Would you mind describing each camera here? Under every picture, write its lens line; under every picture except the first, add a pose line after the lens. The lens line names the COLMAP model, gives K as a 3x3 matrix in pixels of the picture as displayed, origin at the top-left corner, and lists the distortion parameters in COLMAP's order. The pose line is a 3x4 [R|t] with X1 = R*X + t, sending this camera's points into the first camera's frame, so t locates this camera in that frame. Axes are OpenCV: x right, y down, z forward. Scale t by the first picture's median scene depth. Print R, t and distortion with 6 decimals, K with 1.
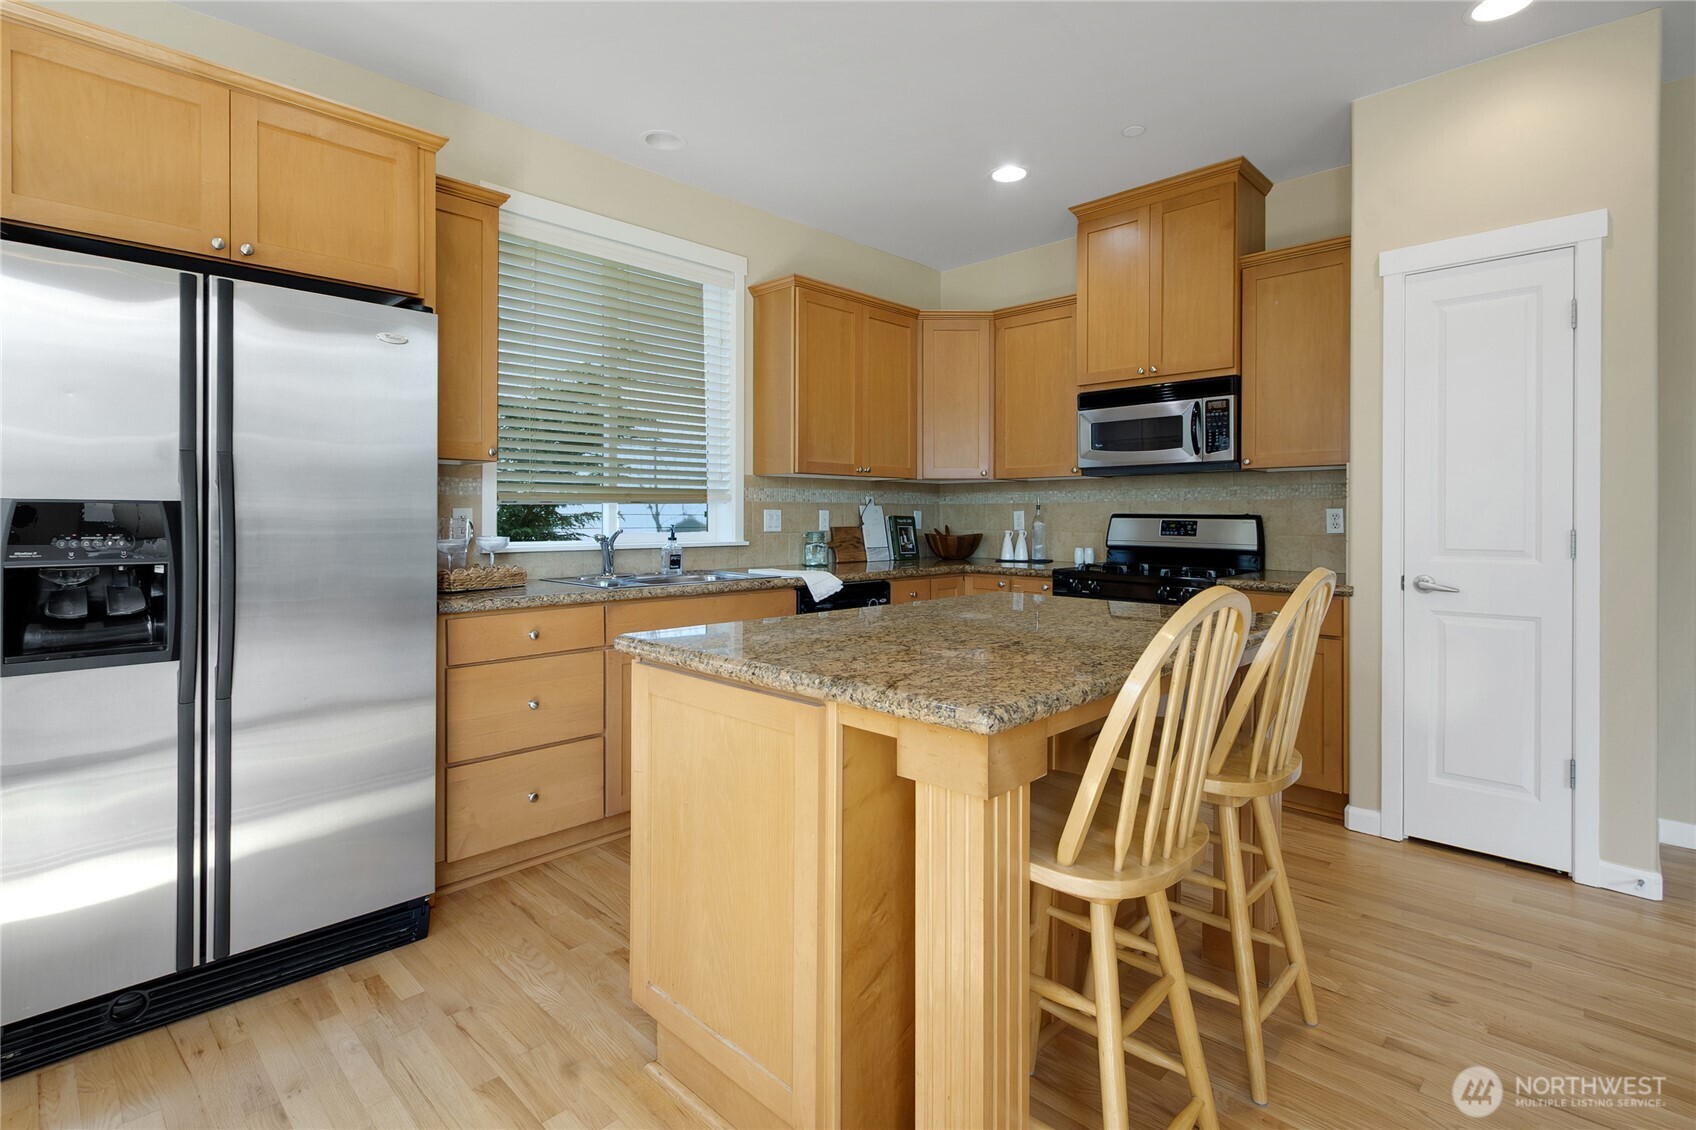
lens RADIAL K [[809.0, 0, 823.5], [0, 809.0, 525.1], [0, 0, 1]] dist [0.013788, -0.001939]
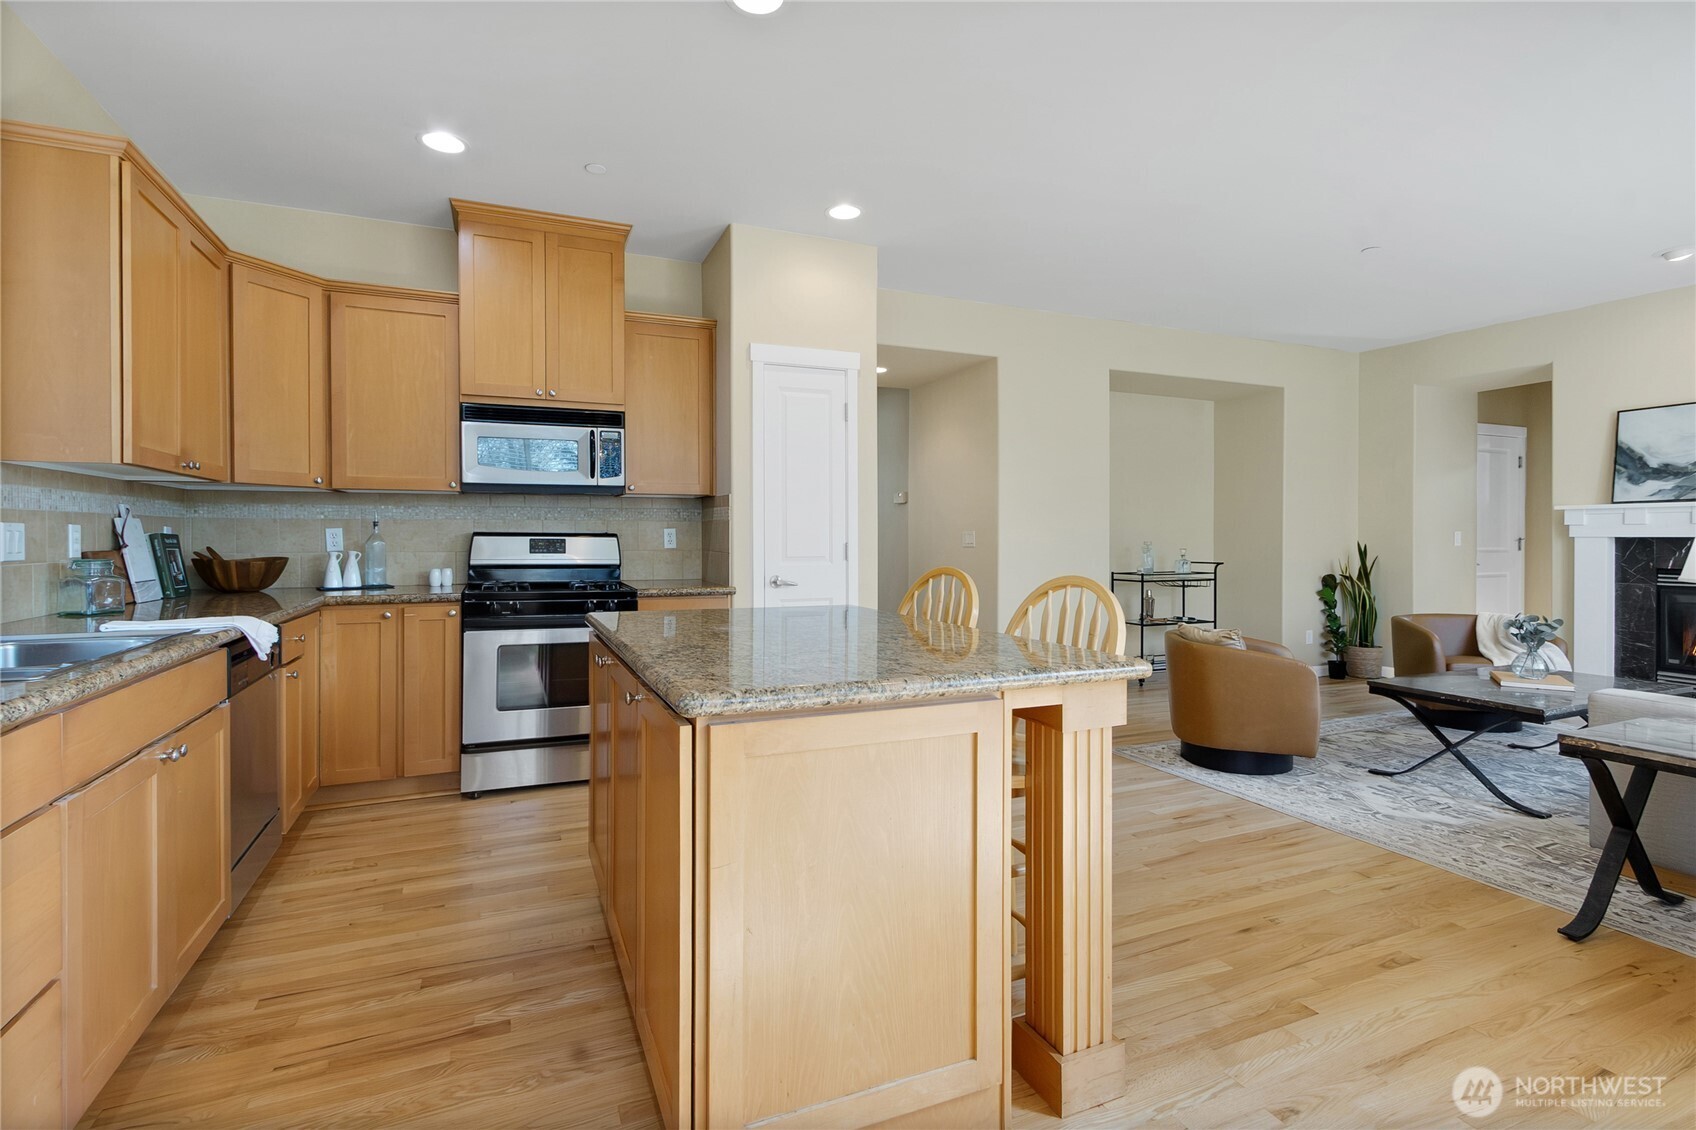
lens RADIAL K [[809.0, 0, 815.7], [0, 809.0, 542.1], [0, 0, 1]] dist [0.013788, -0.001939]
pose [[0.395127, -0.008204, 0.918590, -0.409060], [0.010322, 0.999937, 0.004490, -0.002258], [-0.918568, 0.007707, 0.395187, 0.278486]]
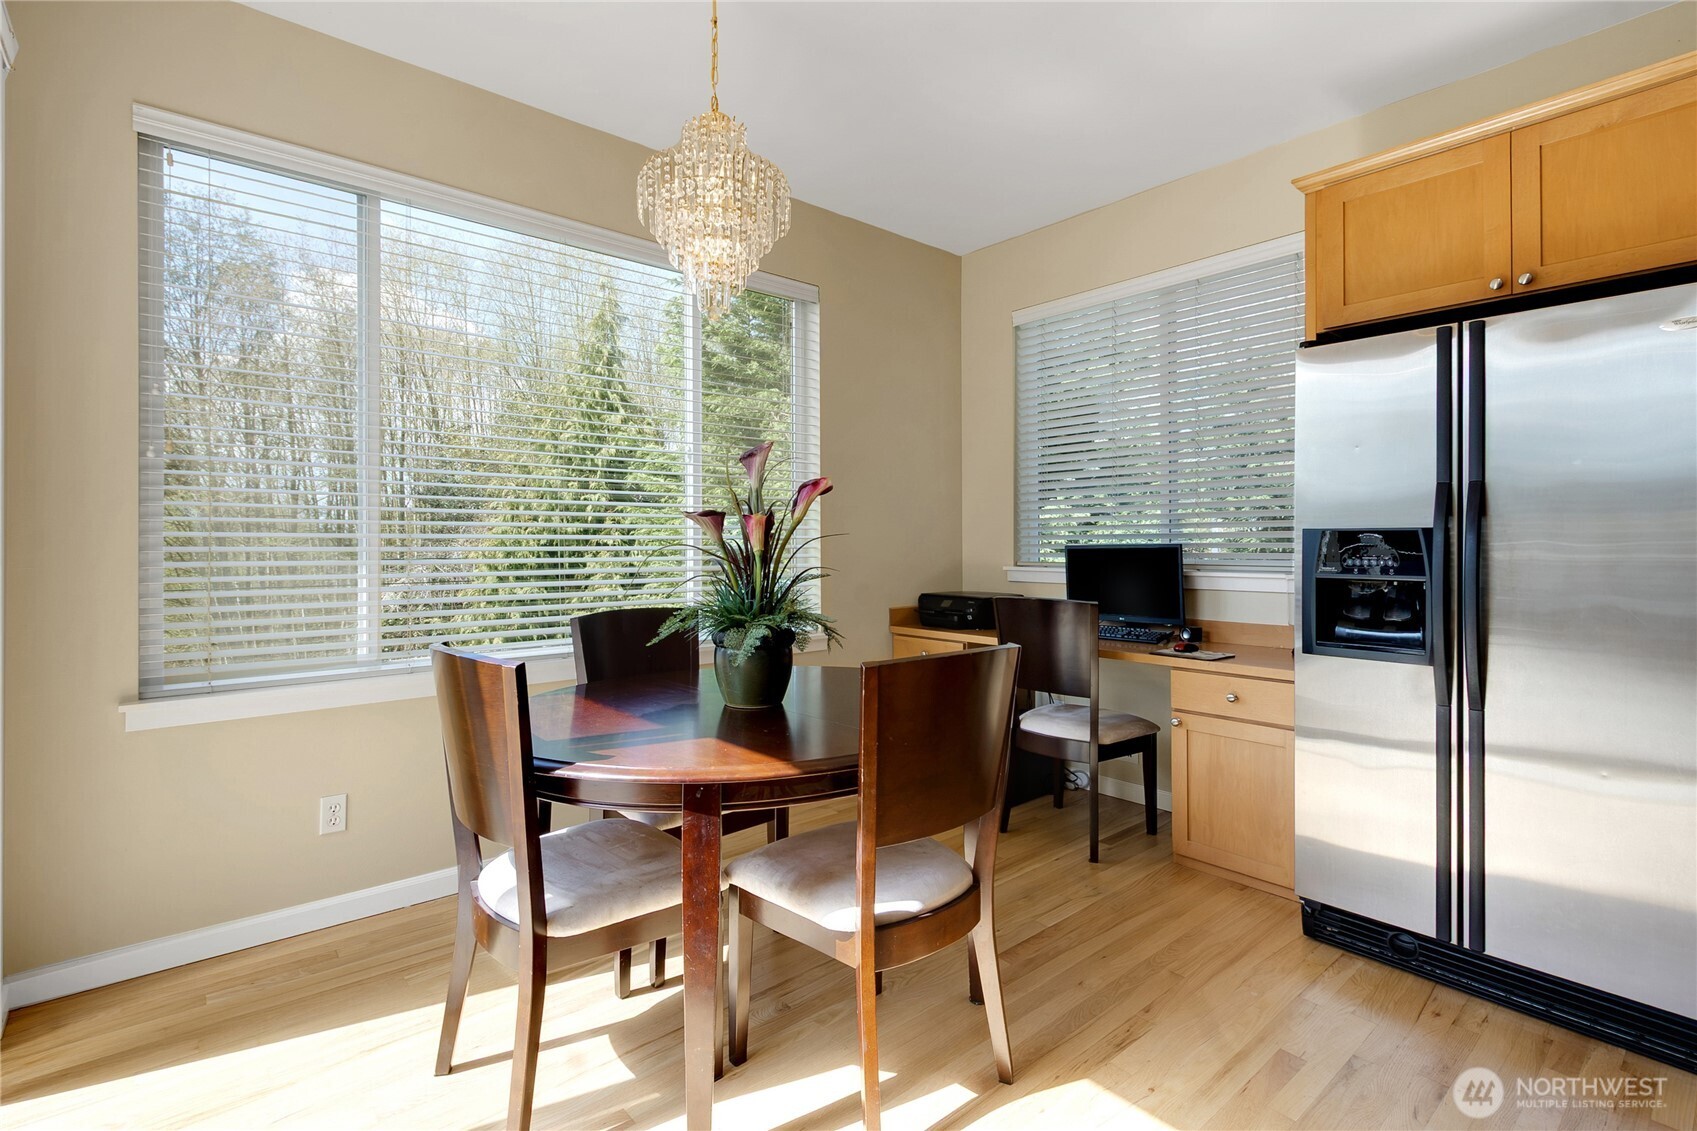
lens RADIAL K [[815.3, 0, 826.6], [0, 815.3, 540.1], [0, 0, 1]] dist [0.003772, -0.000961]
pose [[-0.080872, -0.006597, -0.996703, 0.208901], [-0.008322, 0.999948, -0.005943, 0.001349], [0.996690, 0.007814, -0.080922, 0.117761]]
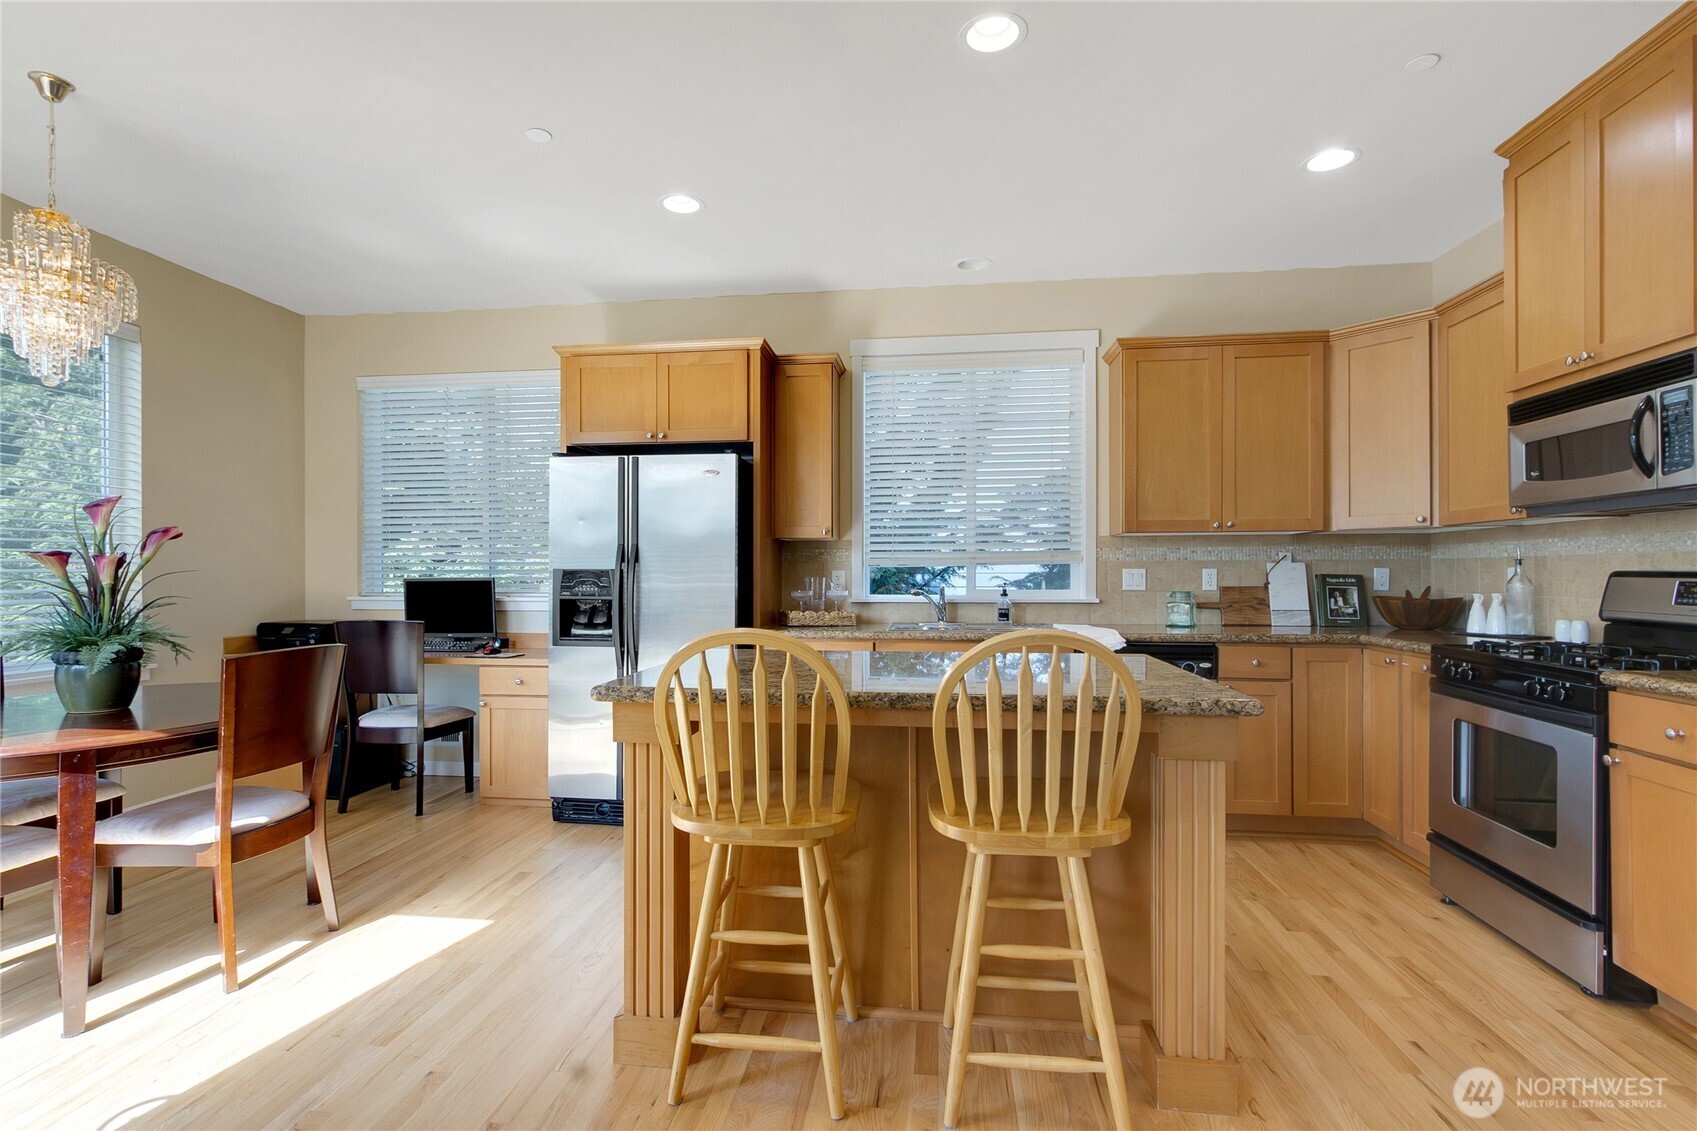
lens RADIAL K [[815.3, 0, 839.8], [0, 815.3, 574.5], [0, 0, 1]] dist [0.003772, -0.000961]
pose [[0.613506, -0.003339, -0.789683, 0.572052], [-0.006406, 0.999937, -0.009205, -0.000146], [0.789664, 0.010706, 0.613446, 0.092012]]
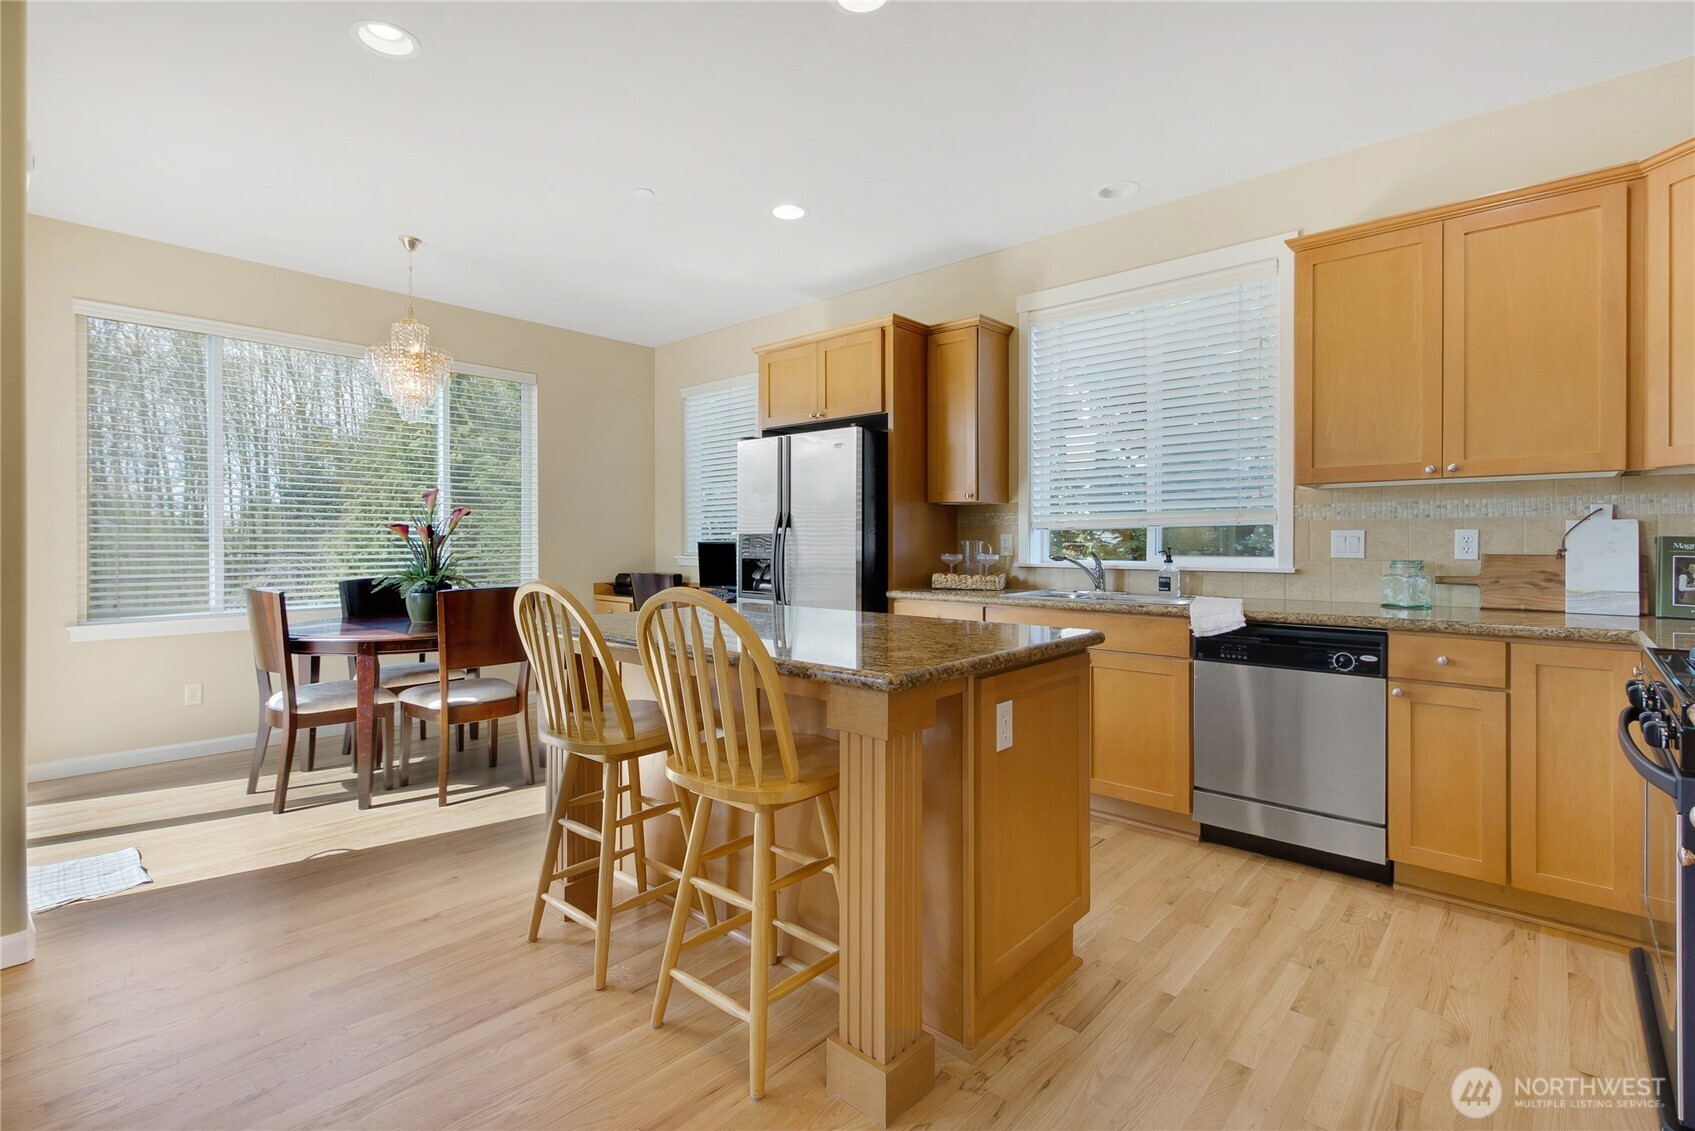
lens RADIAL K [[814.3, 0, 834.4], [0, 814.3, 536.9], [0, 0, 1]] dist [0.003772, -0.000961]
pose [[0.044050, -0.006105, -0.999011, 0.775143], [-0.010177, 0.999927, -0.006560, -0.002568], [0.998978, 0.010456, 0.043984, 0.521153]]
